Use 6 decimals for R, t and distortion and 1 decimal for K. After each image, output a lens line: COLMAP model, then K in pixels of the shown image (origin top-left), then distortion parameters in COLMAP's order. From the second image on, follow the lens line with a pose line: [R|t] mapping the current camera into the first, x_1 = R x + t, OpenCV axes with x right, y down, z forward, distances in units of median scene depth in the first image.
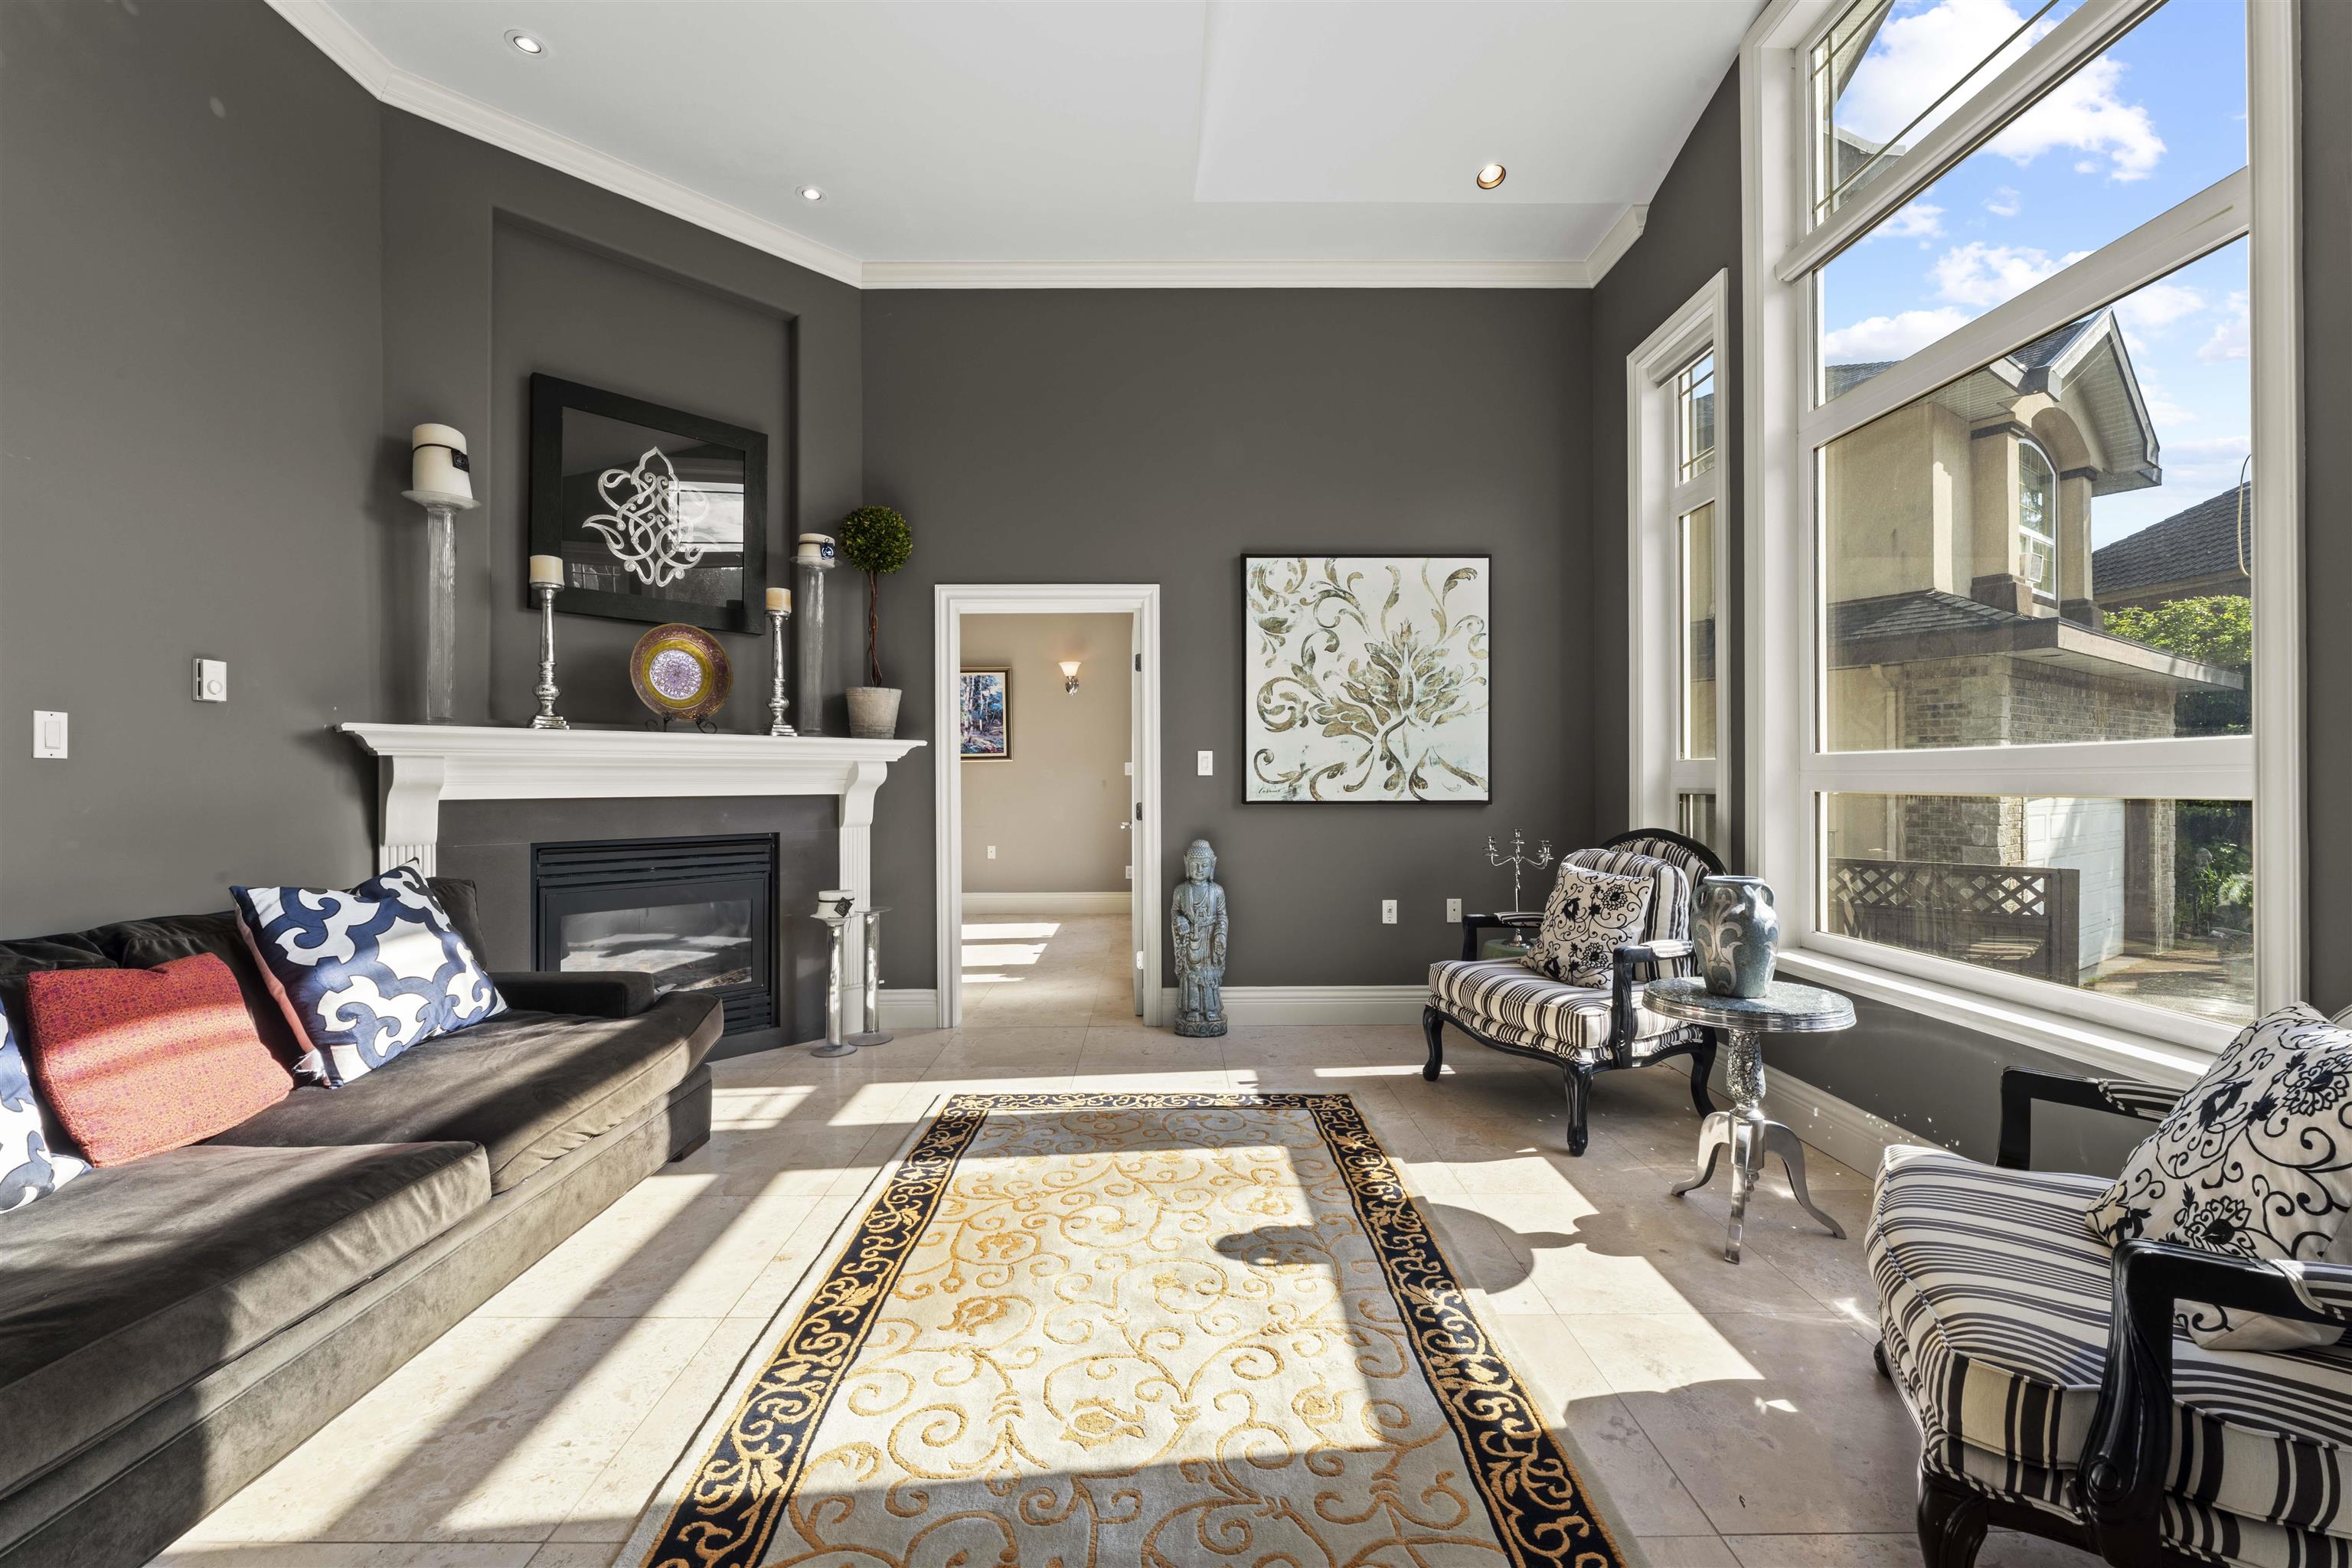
lens RADIAL K [[947.5, 0, 1153.6], [0, 947.5, 770.5], [0, 0, 1]] dist [-0.000277, -0.001246]
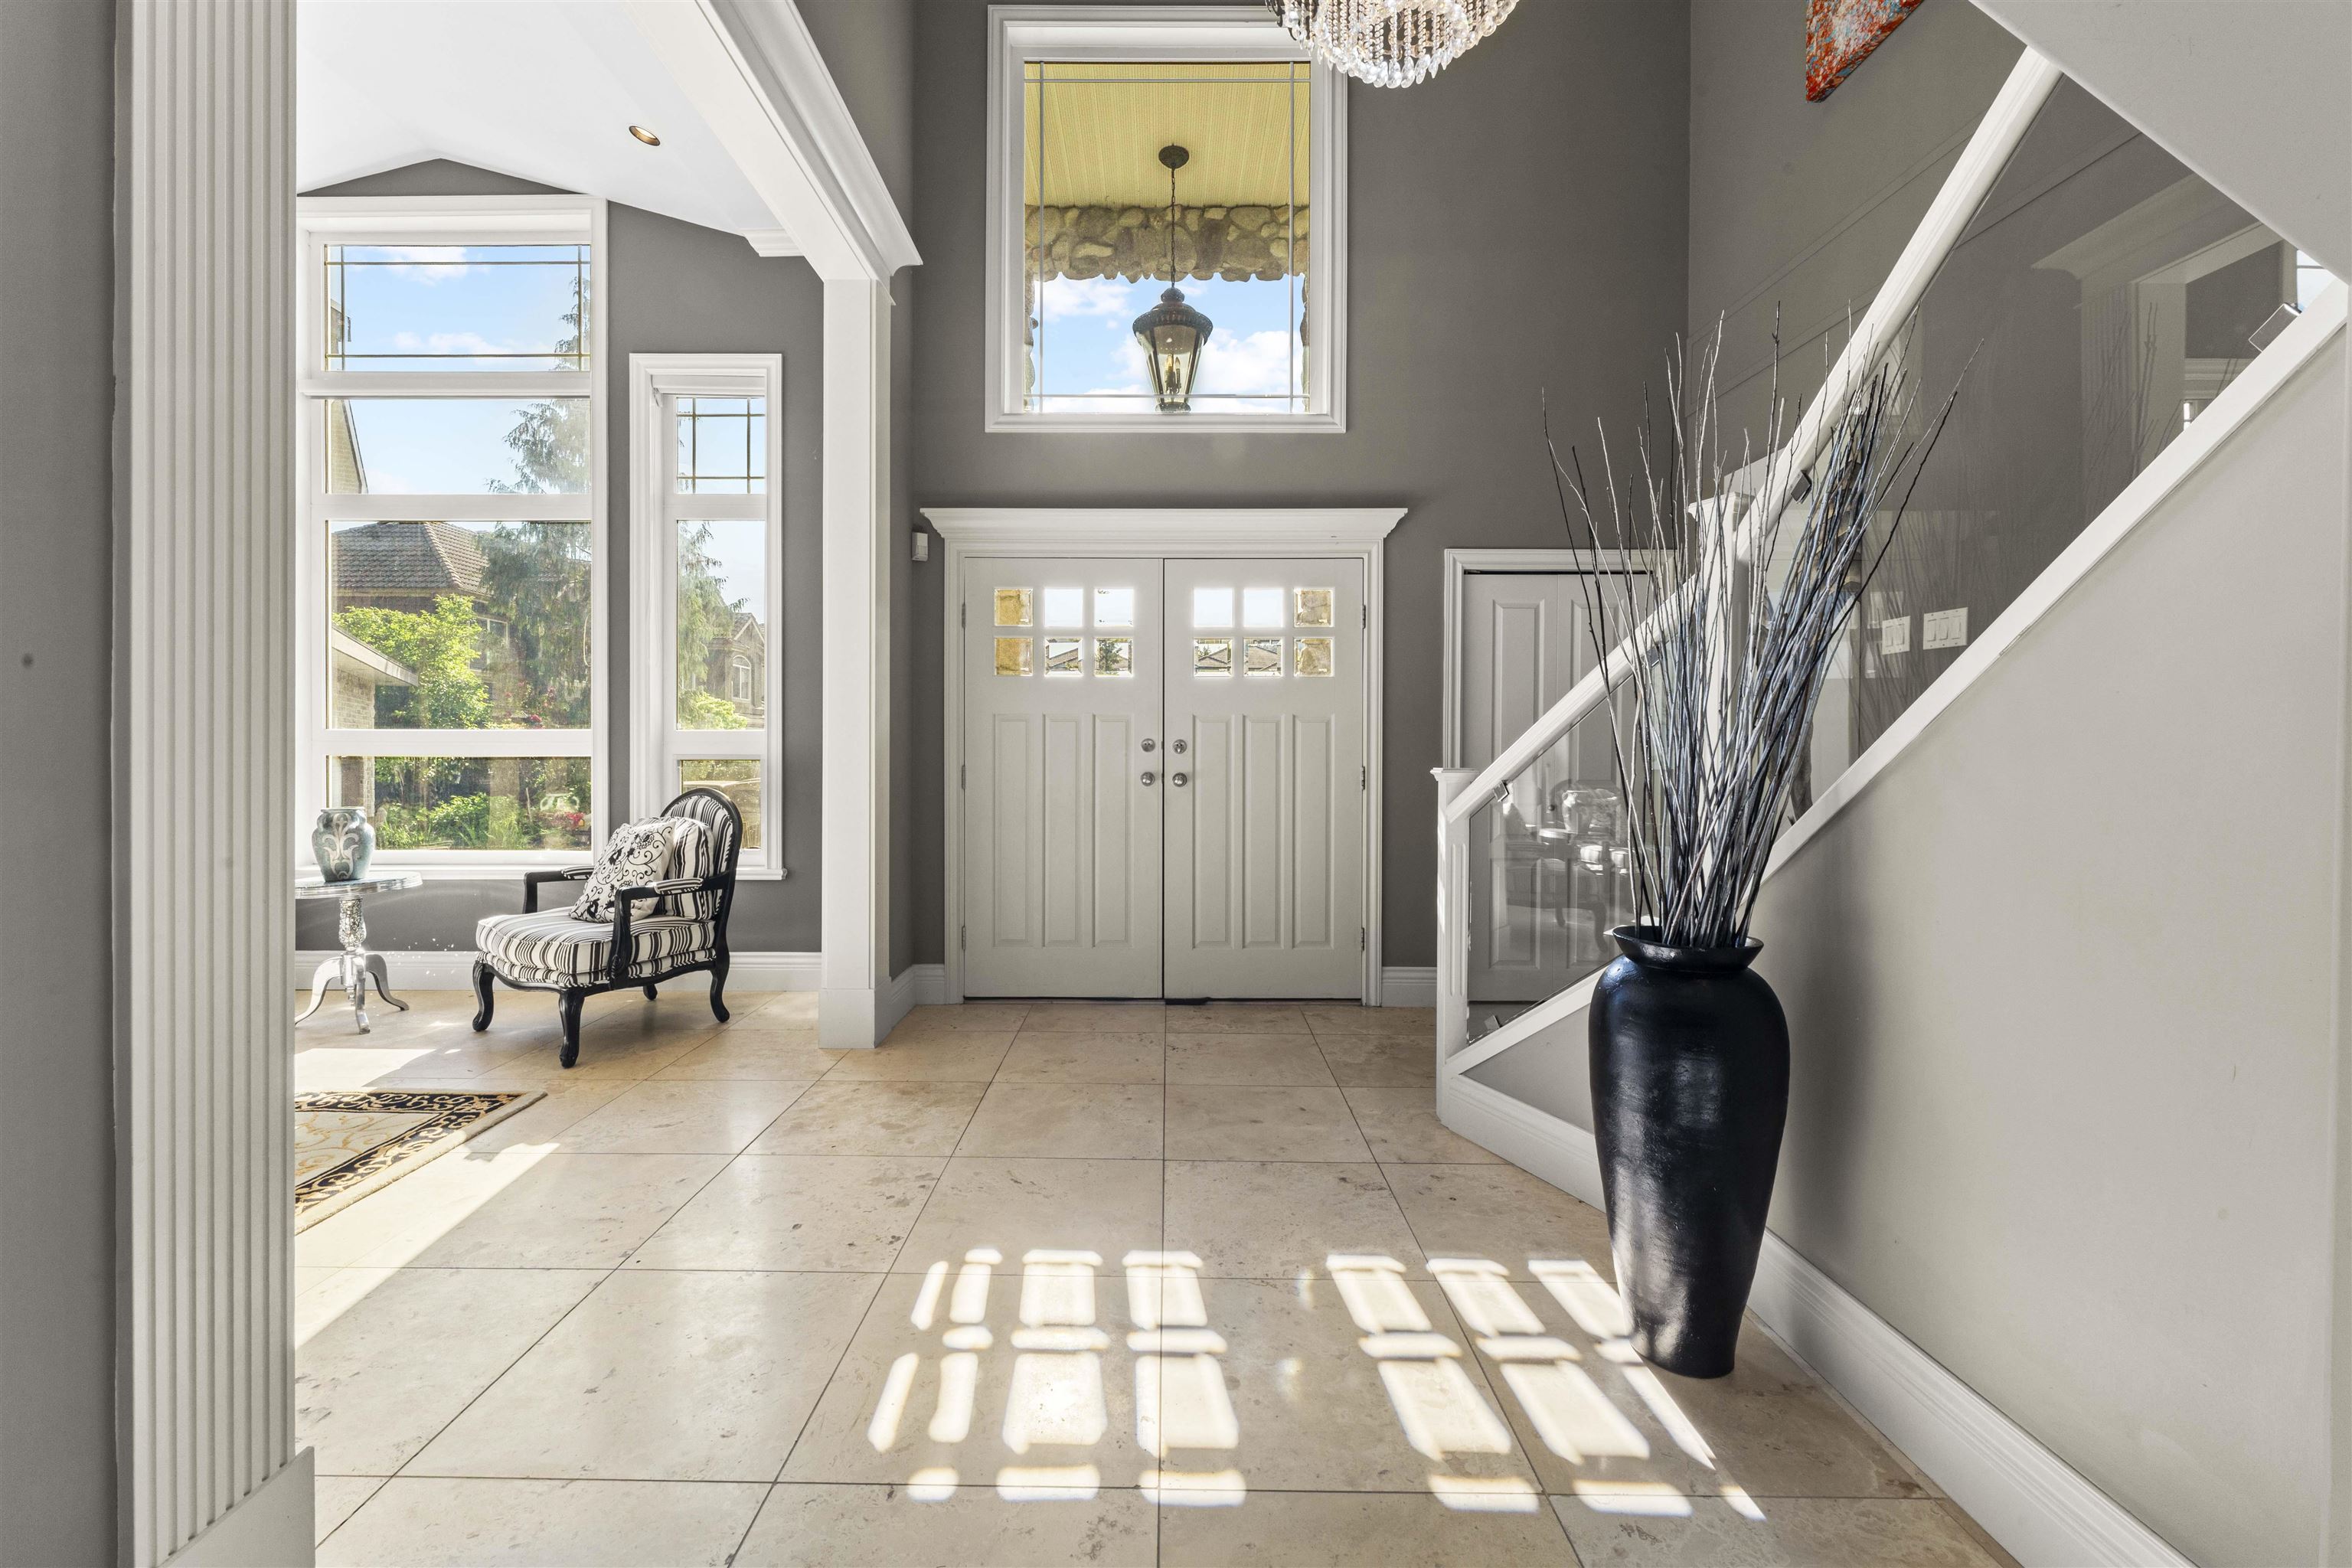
lens RADIAL K [[947.5, 0, 1174.7], [0, 947.5, 766.8], [0, 0, 1]] dist [-0.000277, -0.001246]
pose [[-0.005019, -0.011084, 0.999926, -0.747909], [-0.012033, 0.999867, 0.011023, 0.007748], [-0.999915, -0.011977, -0.005152, -0.296131]]
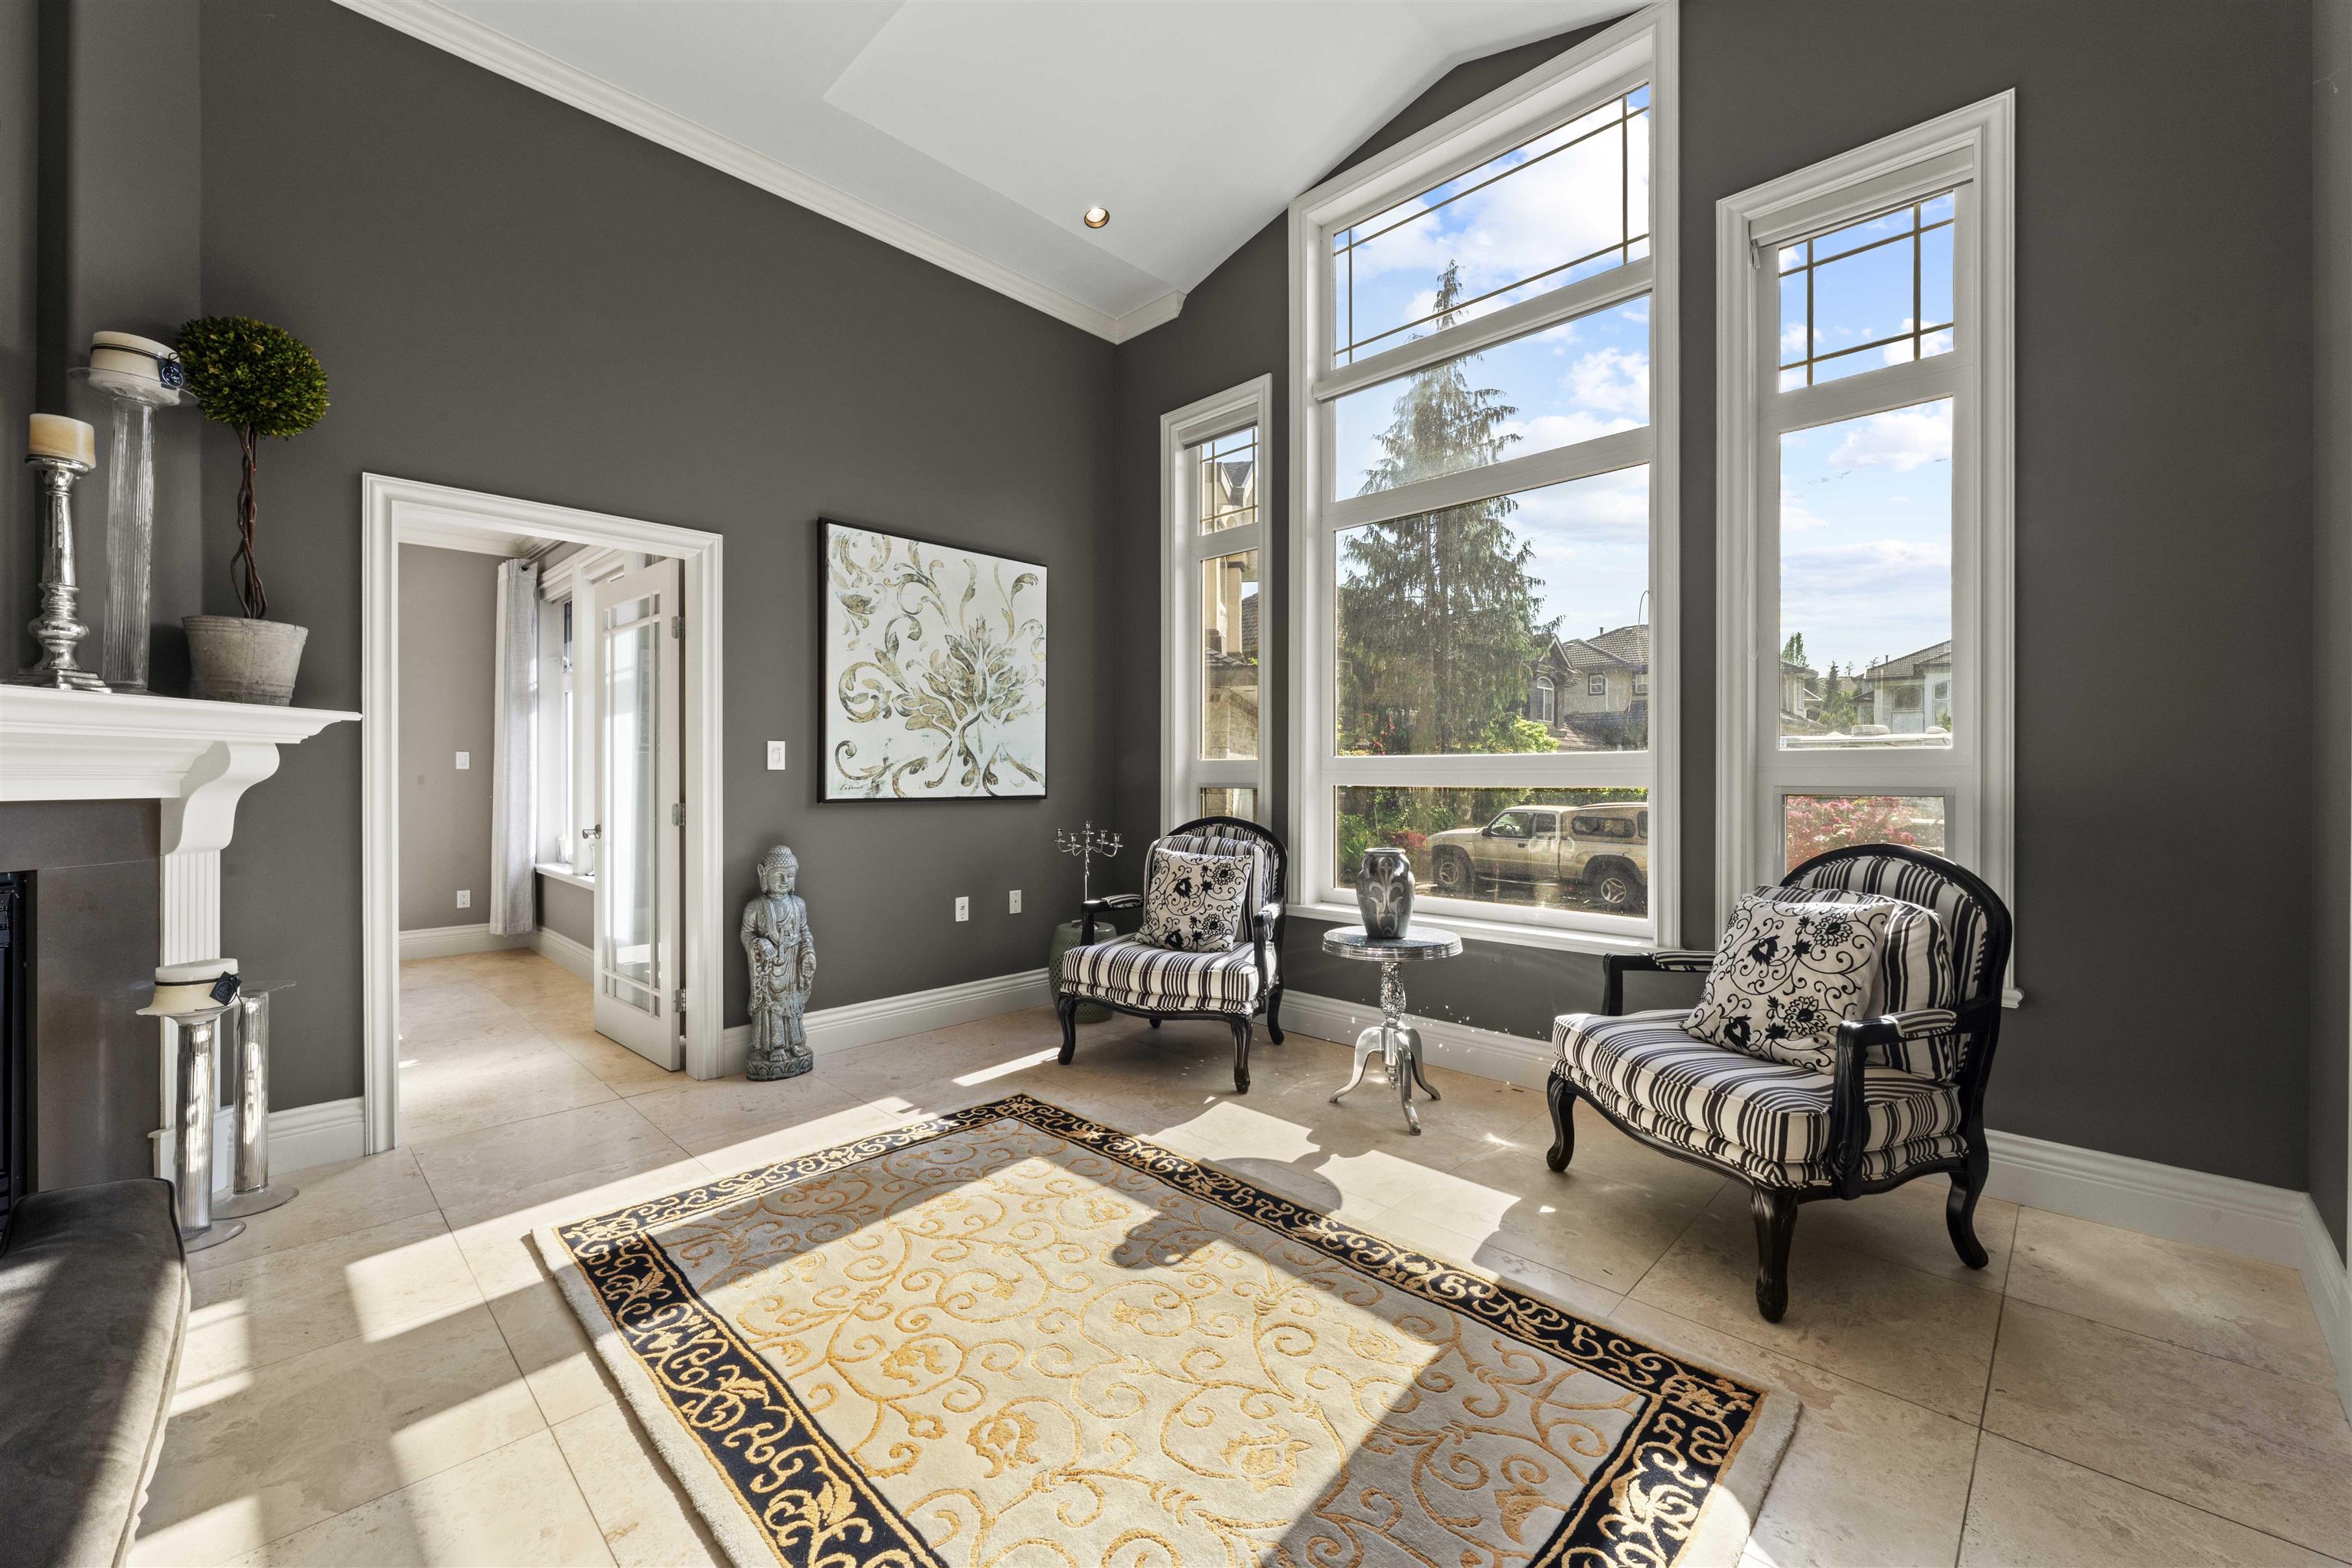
lens RADIAL K [[947.5, 0, 1156.5], [0, 947.5, 769.2], [0, 0, 1]] dist [-0.000277, -0.001246]
pose [[0.706236, 0.007796, 0.707934, -0.420618], [-0.008662, 0.999960, -0.002370, 0.005178], [-0.707924, -0.004459, 0.706275, 0.218625]]
